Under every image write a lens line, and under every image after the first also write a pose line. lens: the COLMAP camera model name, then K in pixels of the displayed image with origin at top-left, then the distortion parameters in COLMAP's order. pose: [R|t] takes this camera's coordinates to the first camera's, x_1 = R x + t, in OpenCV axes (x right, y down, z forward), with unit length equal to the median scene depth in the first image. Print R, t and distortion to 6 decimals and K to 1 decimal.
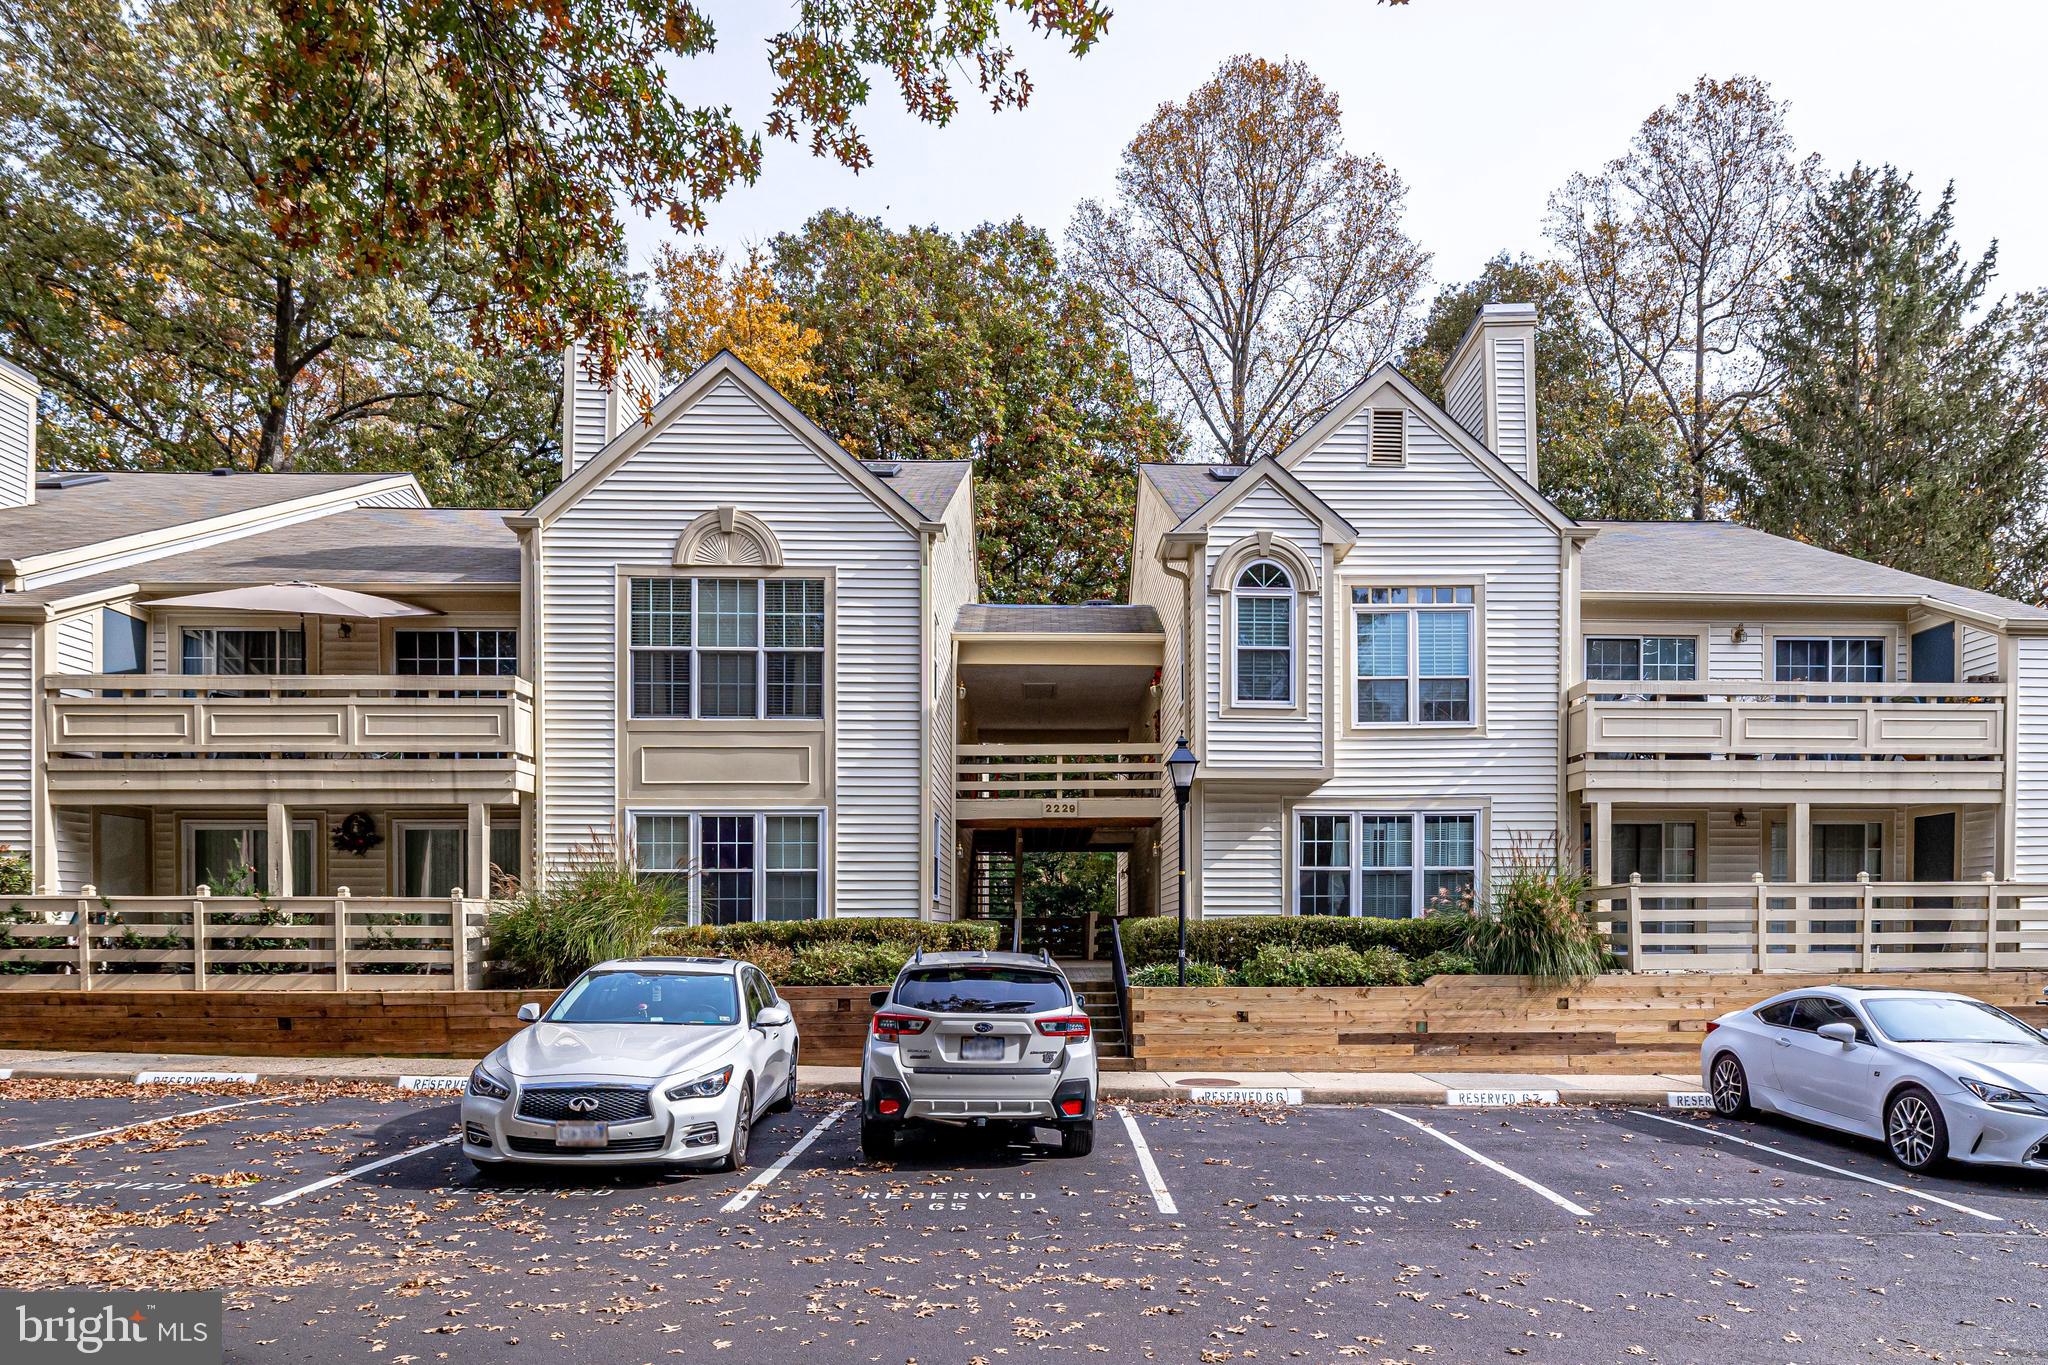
lens RADIAL K [[1121.2, 0, 1020.9], [0, 1121.2, 677.4], [0, 0, 1]] dist [-0.031183, 0.030092]
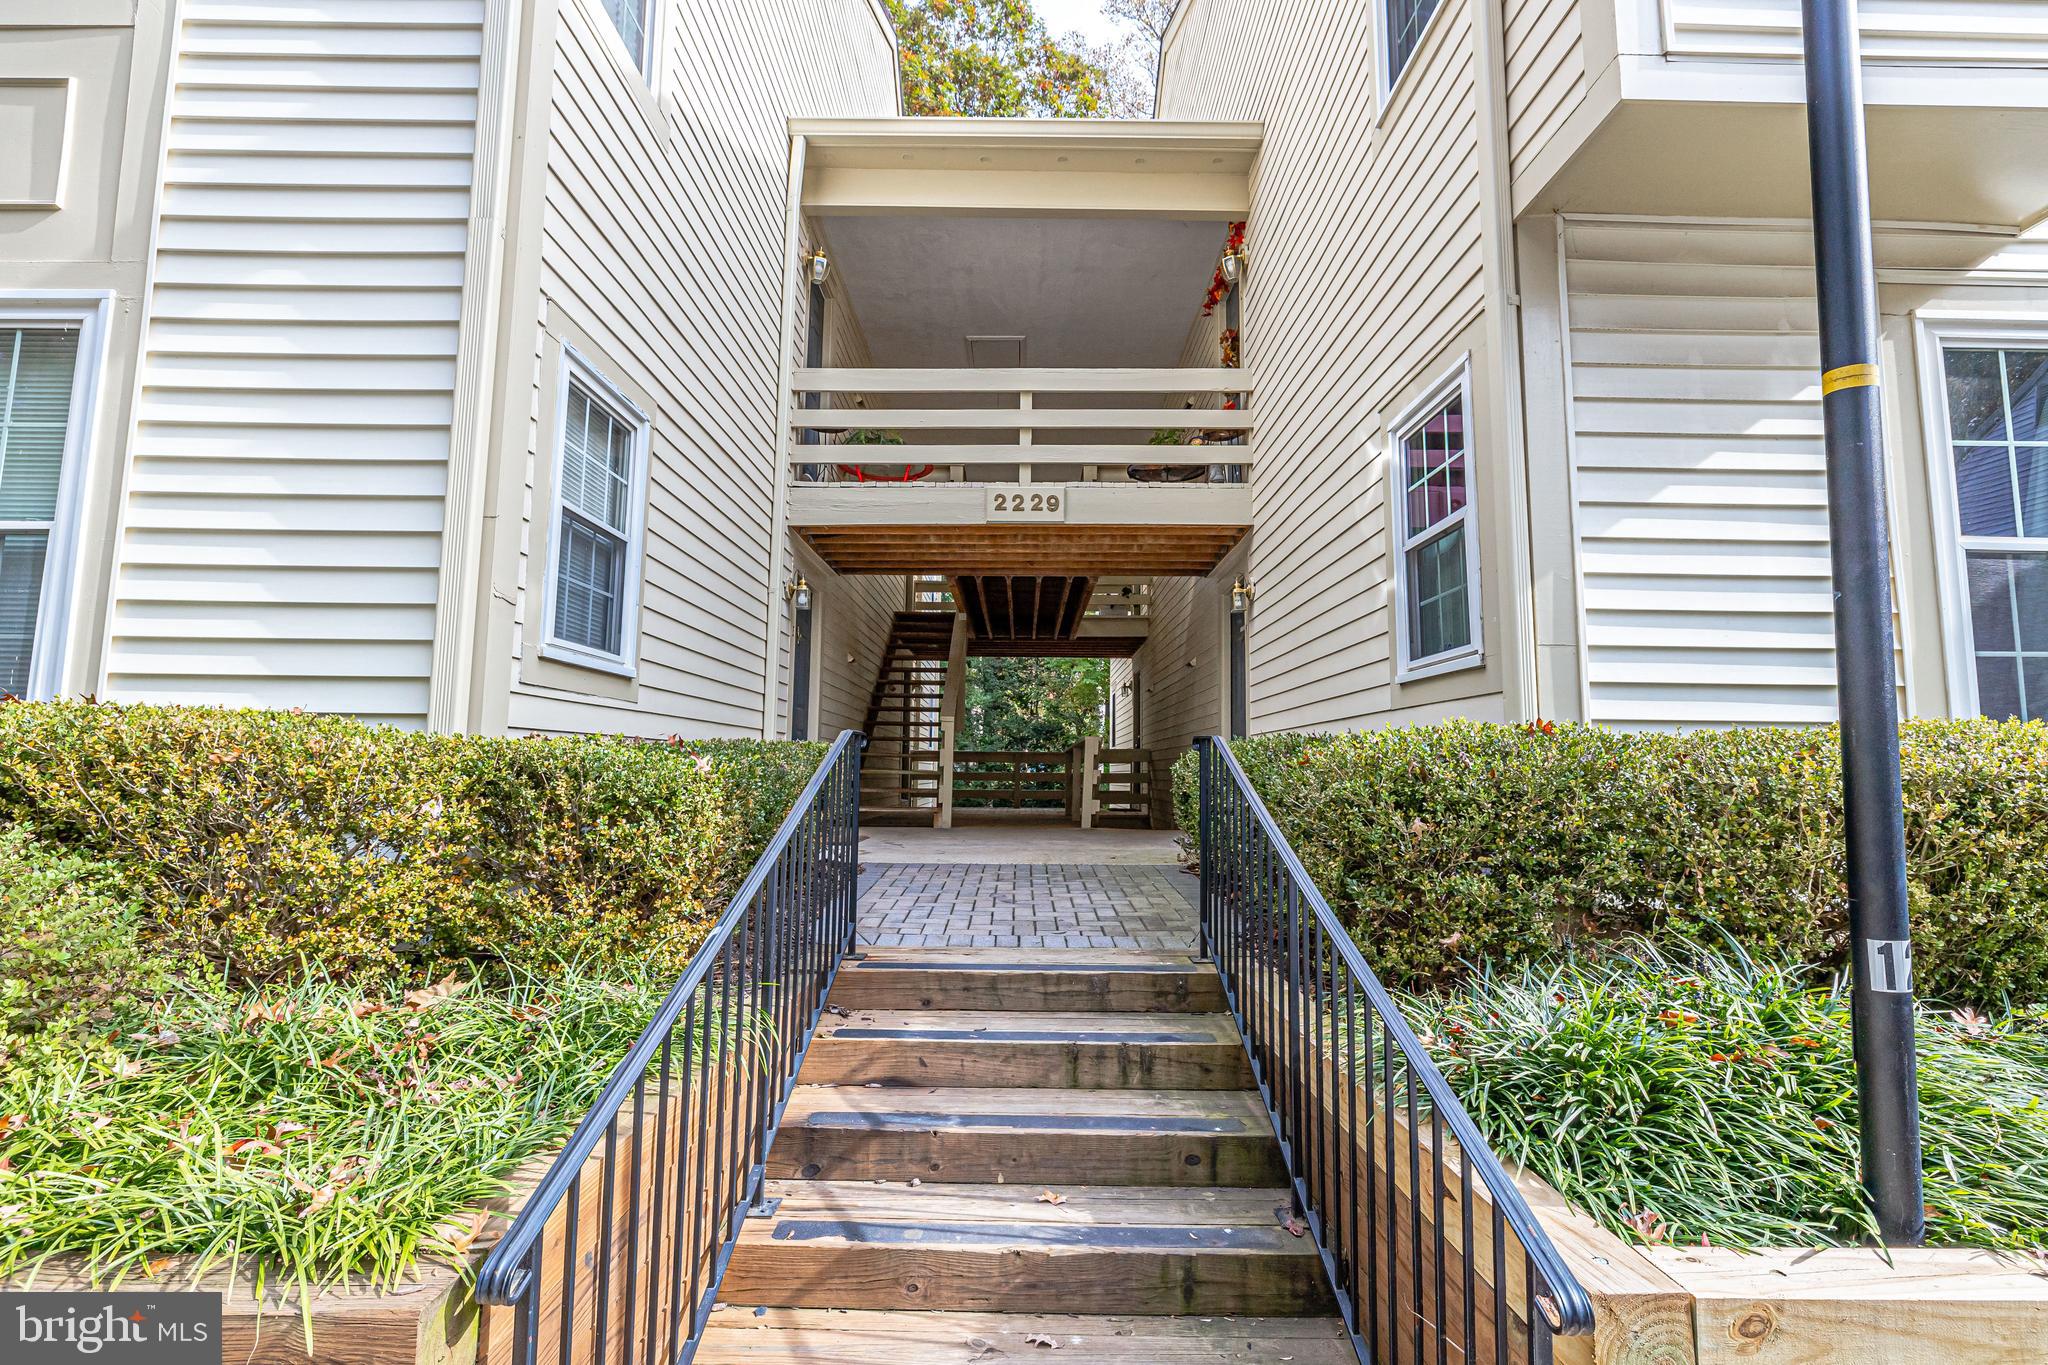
lens RADIAL K [[951.1, 0, 1026.1], [0, 951.1, 678.6], [0, 0, 1]] dist [-0.047543, 0.022449]
pose [[0.999643, 0.013973, 0.022752, 0.027465], [-0.016785, 0.991561, 0.128551, 0.137458], [-0.020764, -0.128887, 0.991442, 0.615056]]
